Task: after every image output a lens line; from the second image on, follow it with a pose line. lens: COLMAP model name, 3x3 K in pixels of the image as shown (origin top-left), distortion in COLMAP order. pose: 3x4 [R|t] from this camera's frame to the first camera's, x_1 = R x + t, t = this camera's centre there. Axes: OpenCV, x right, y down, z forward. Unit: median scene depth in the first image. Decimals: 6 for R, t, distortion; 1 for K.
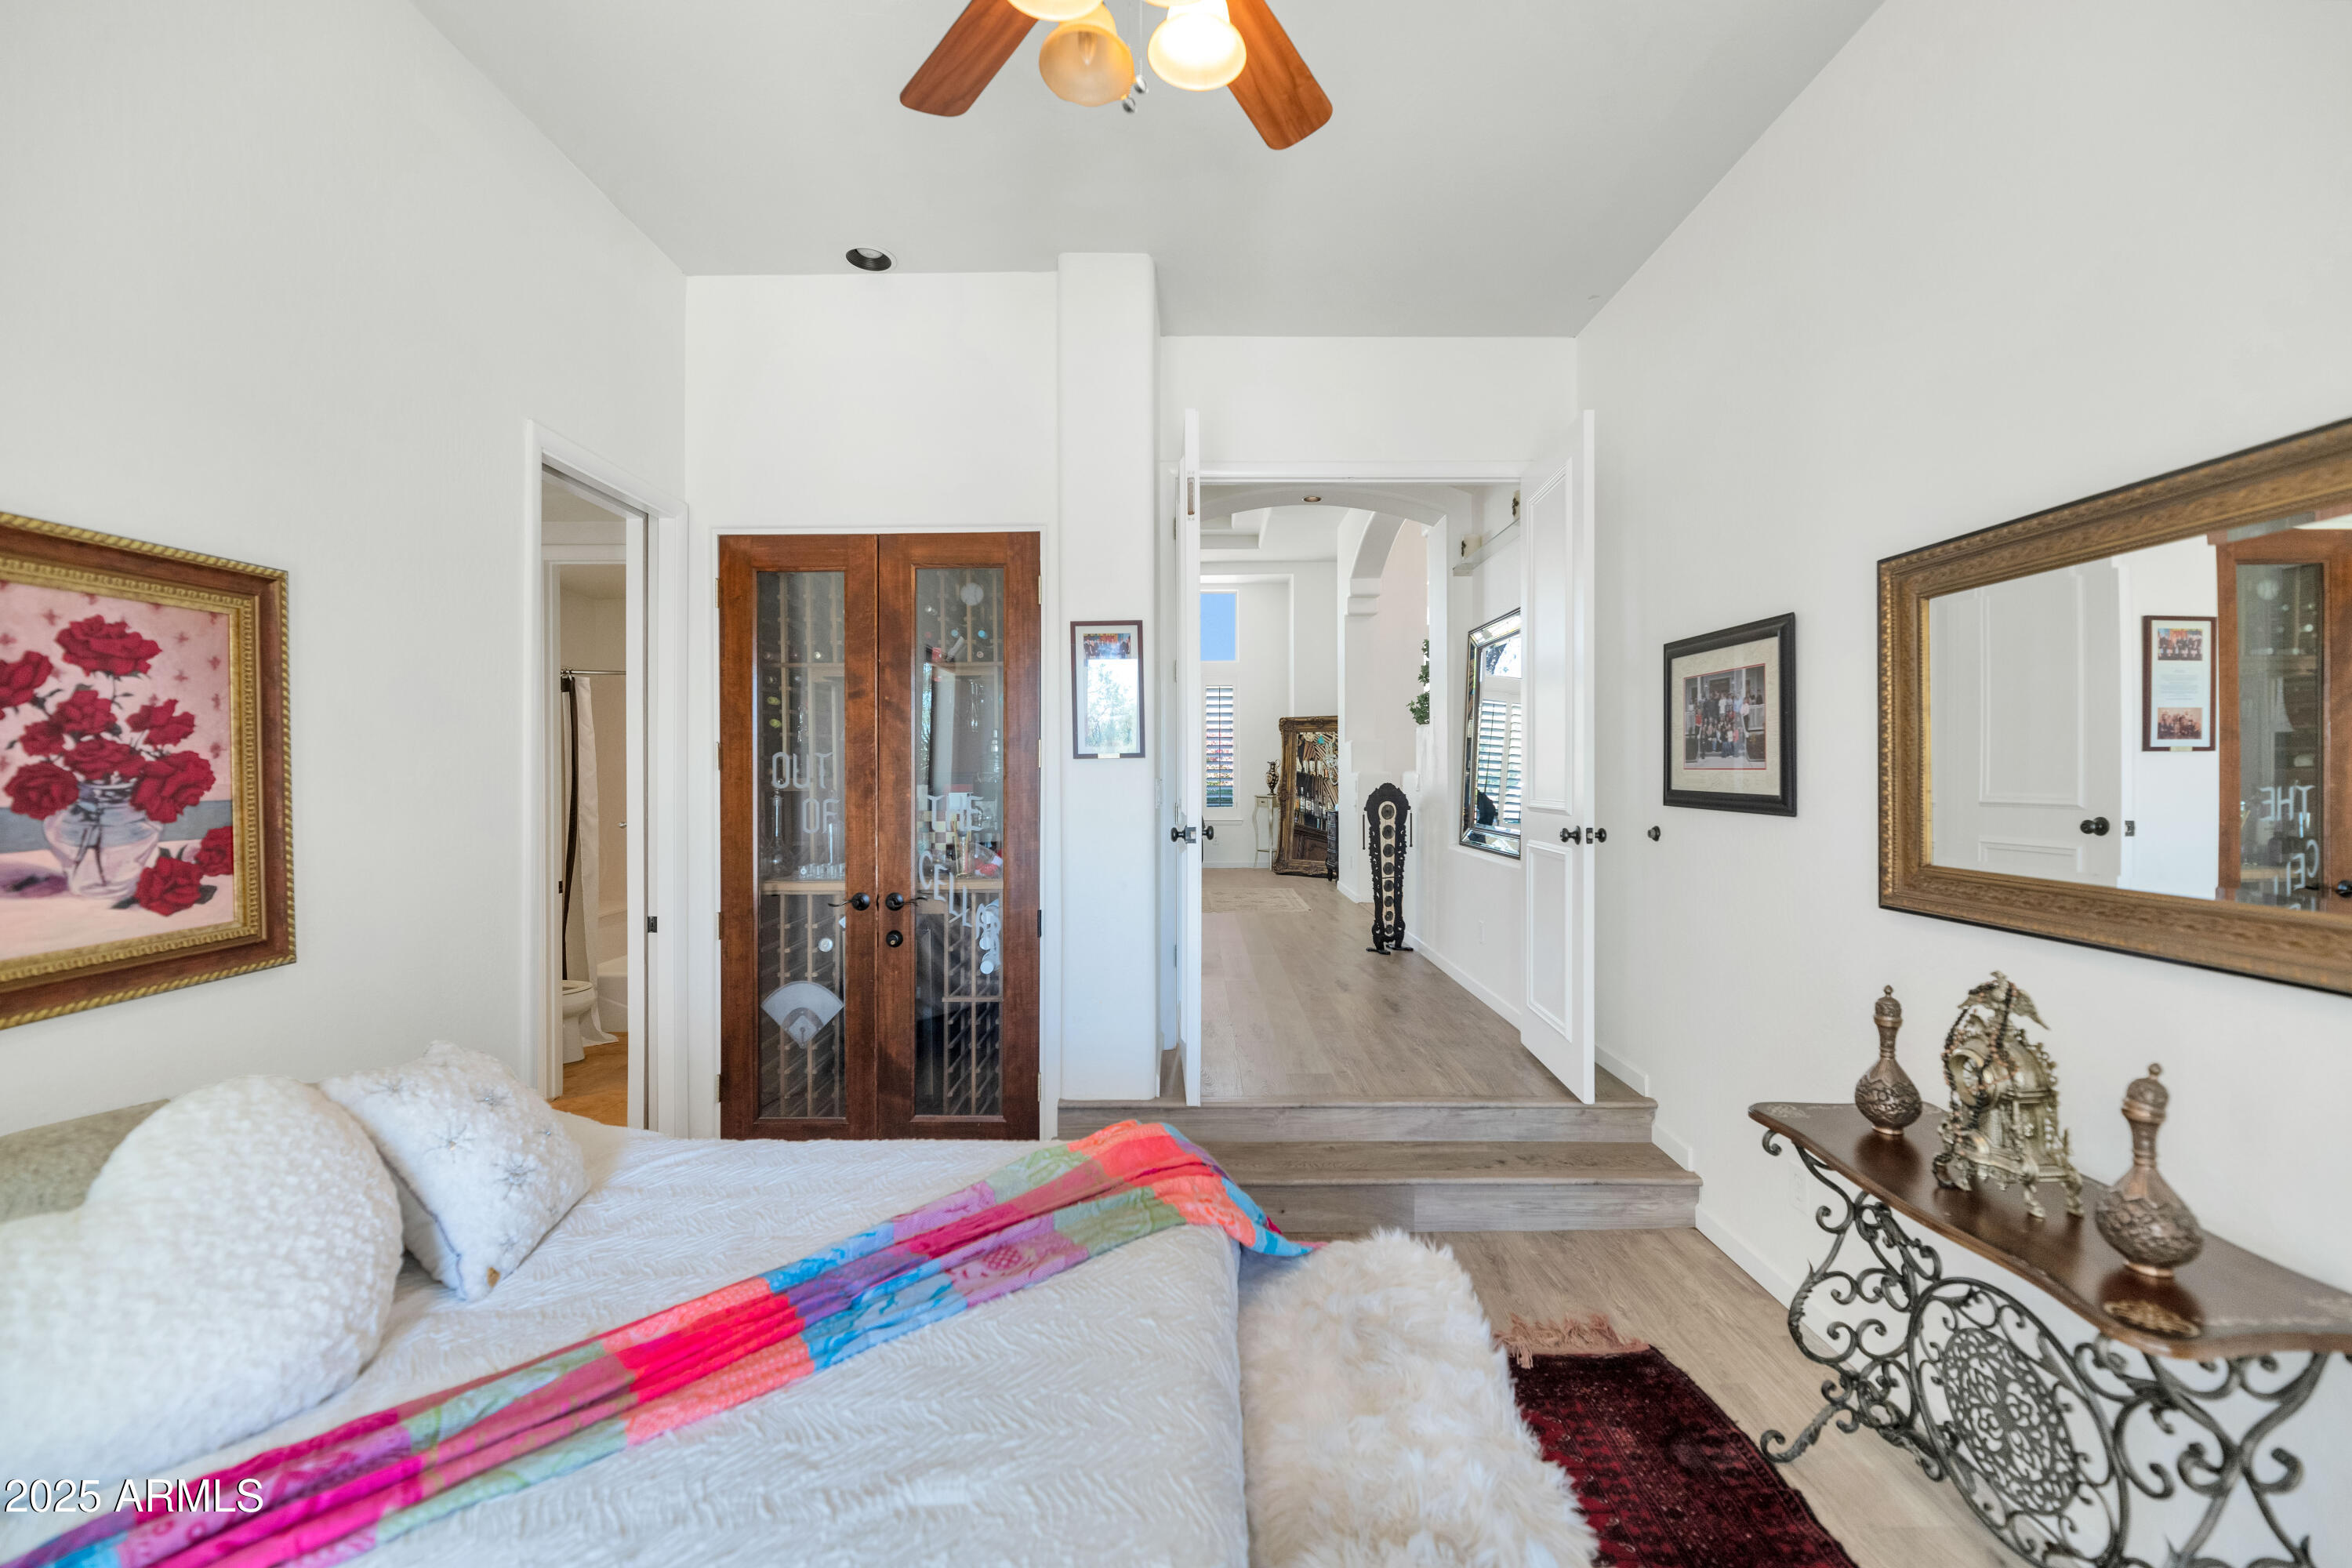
lens RADIAL K [[952.2, 0, 1177.6], [0, 952.2, 777.9], [0, 0, 1]] dist [0.000193, 0.000015]
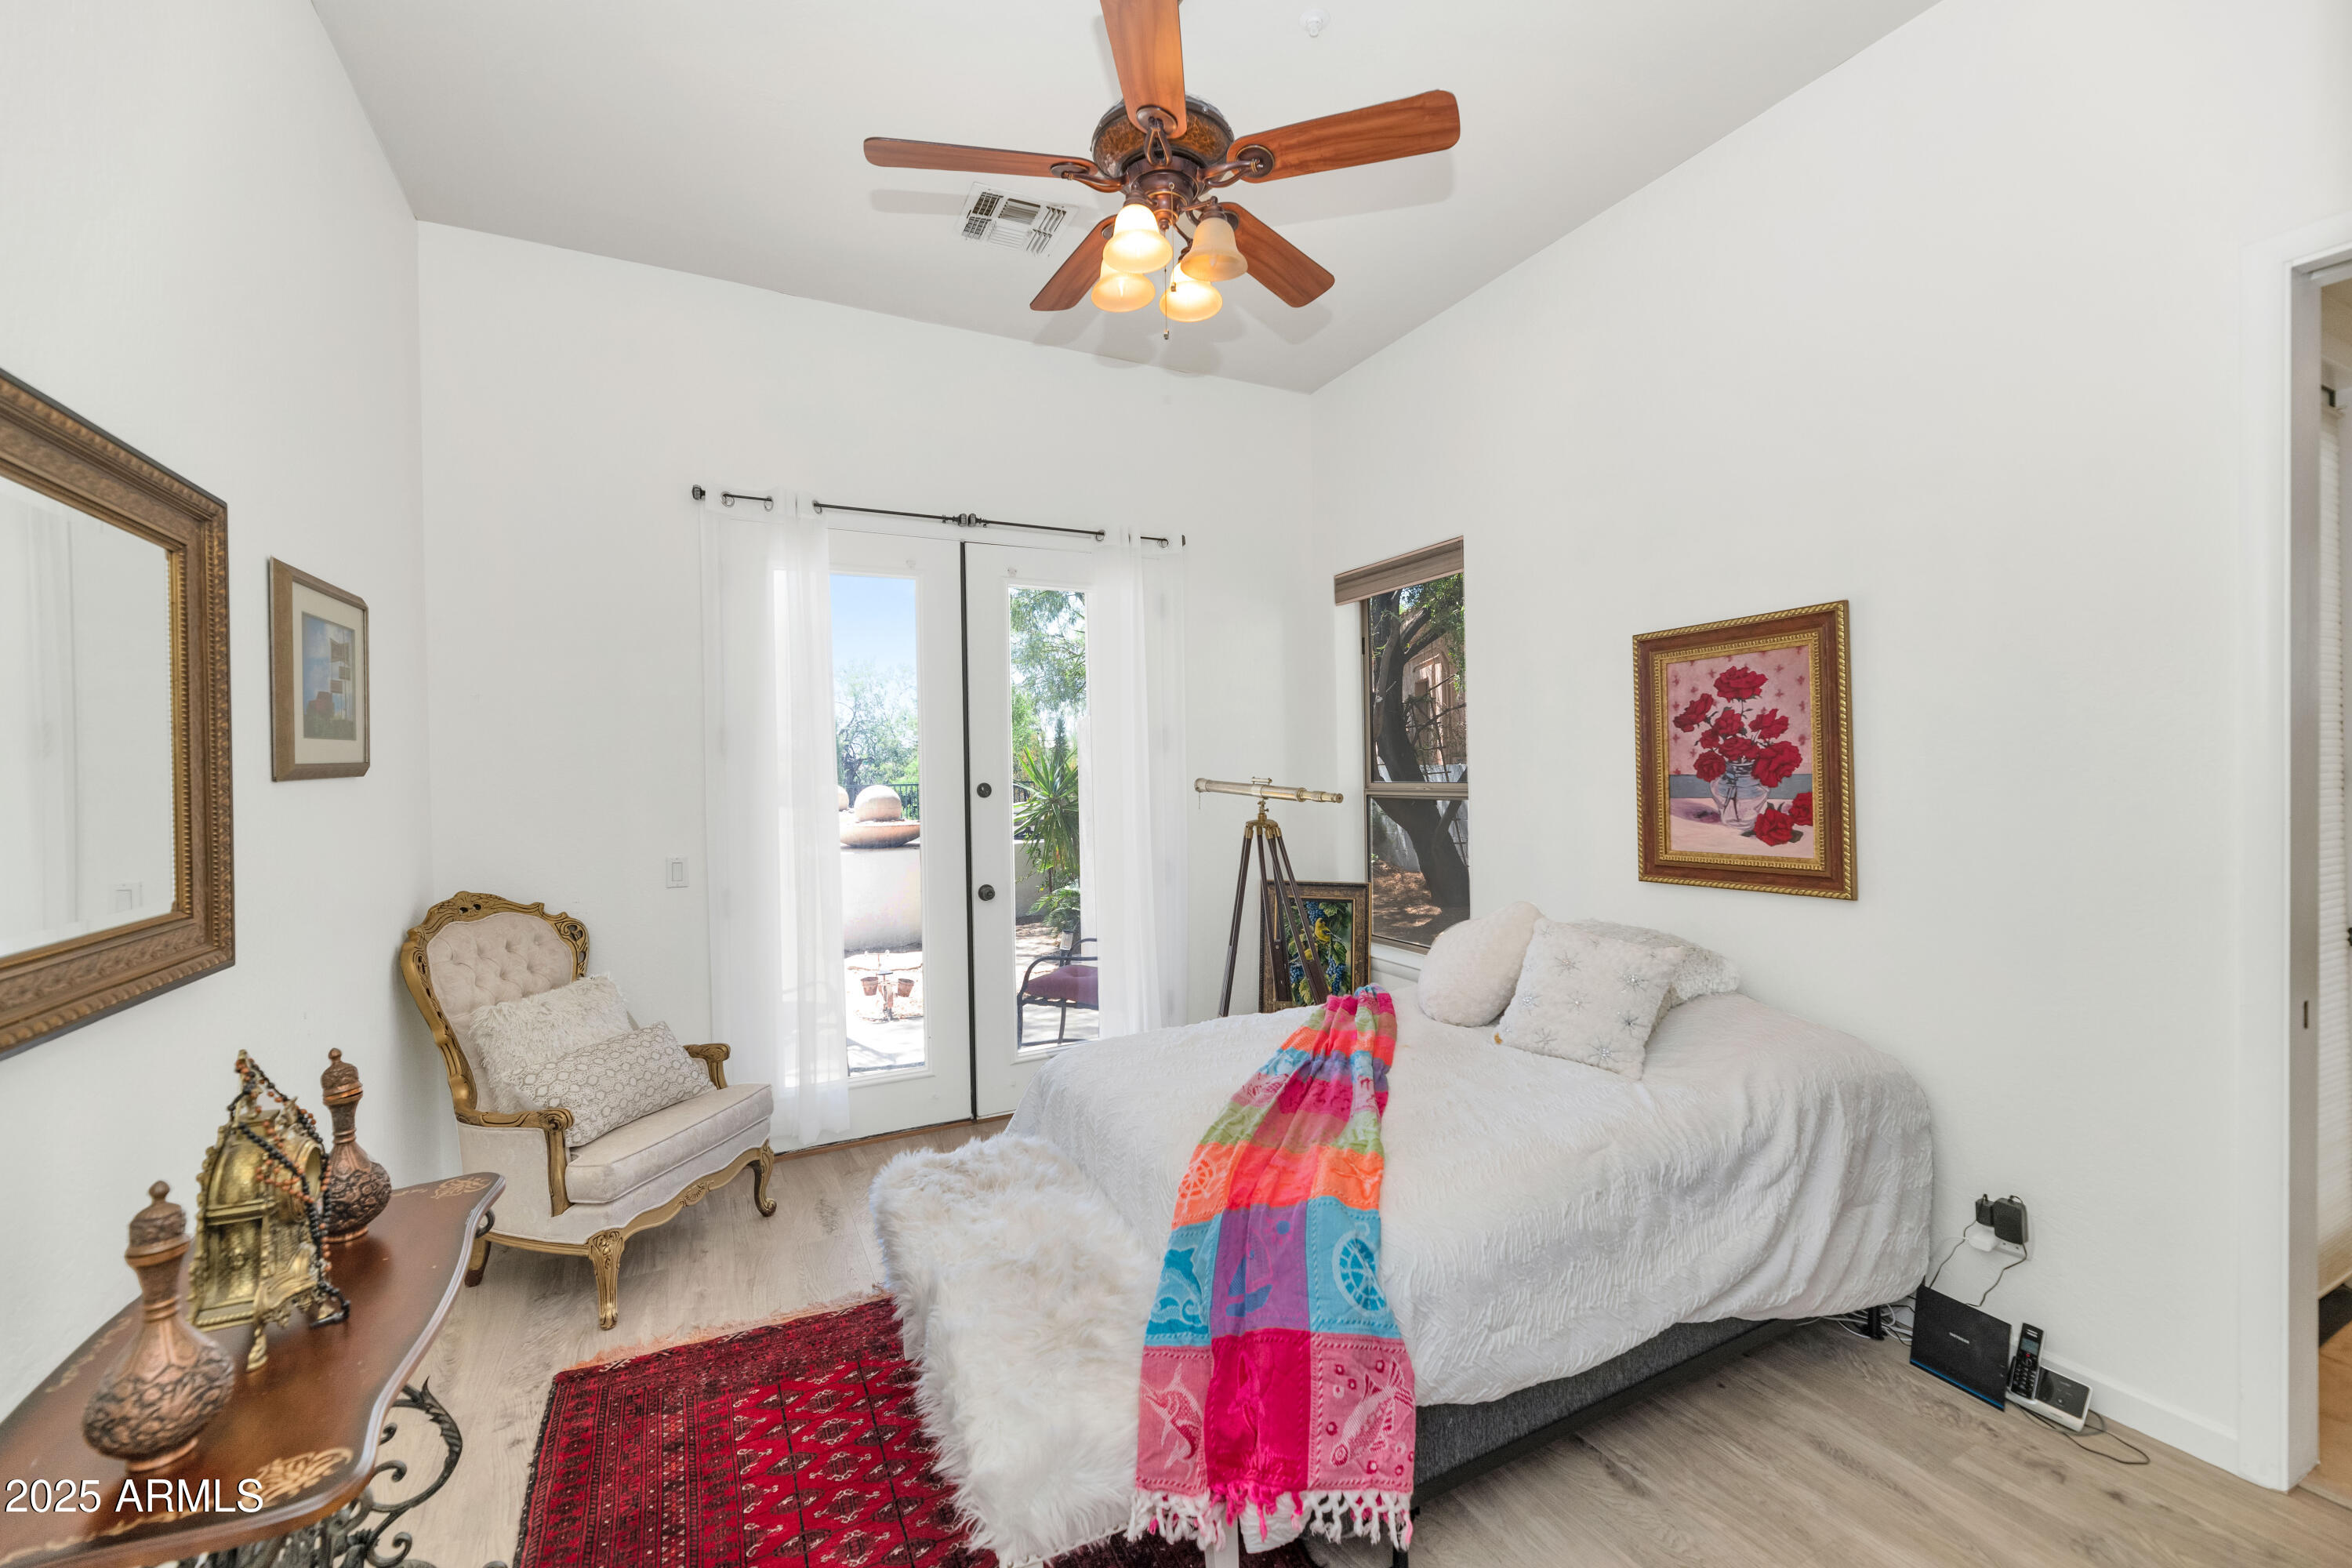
lens RADIAL K [[952.2, 0, 1176.8], [0, 952.2, 776.2], [0, 0, 1]] dist [0.000193, 0.000015]
pose [[-0.889195, 0.018397, -0.457159, 0.552308], [0.015040, 0.999827, 0.010981, -0.003829], [0.457281, 0.002889, -0.889317, 1.992837]]
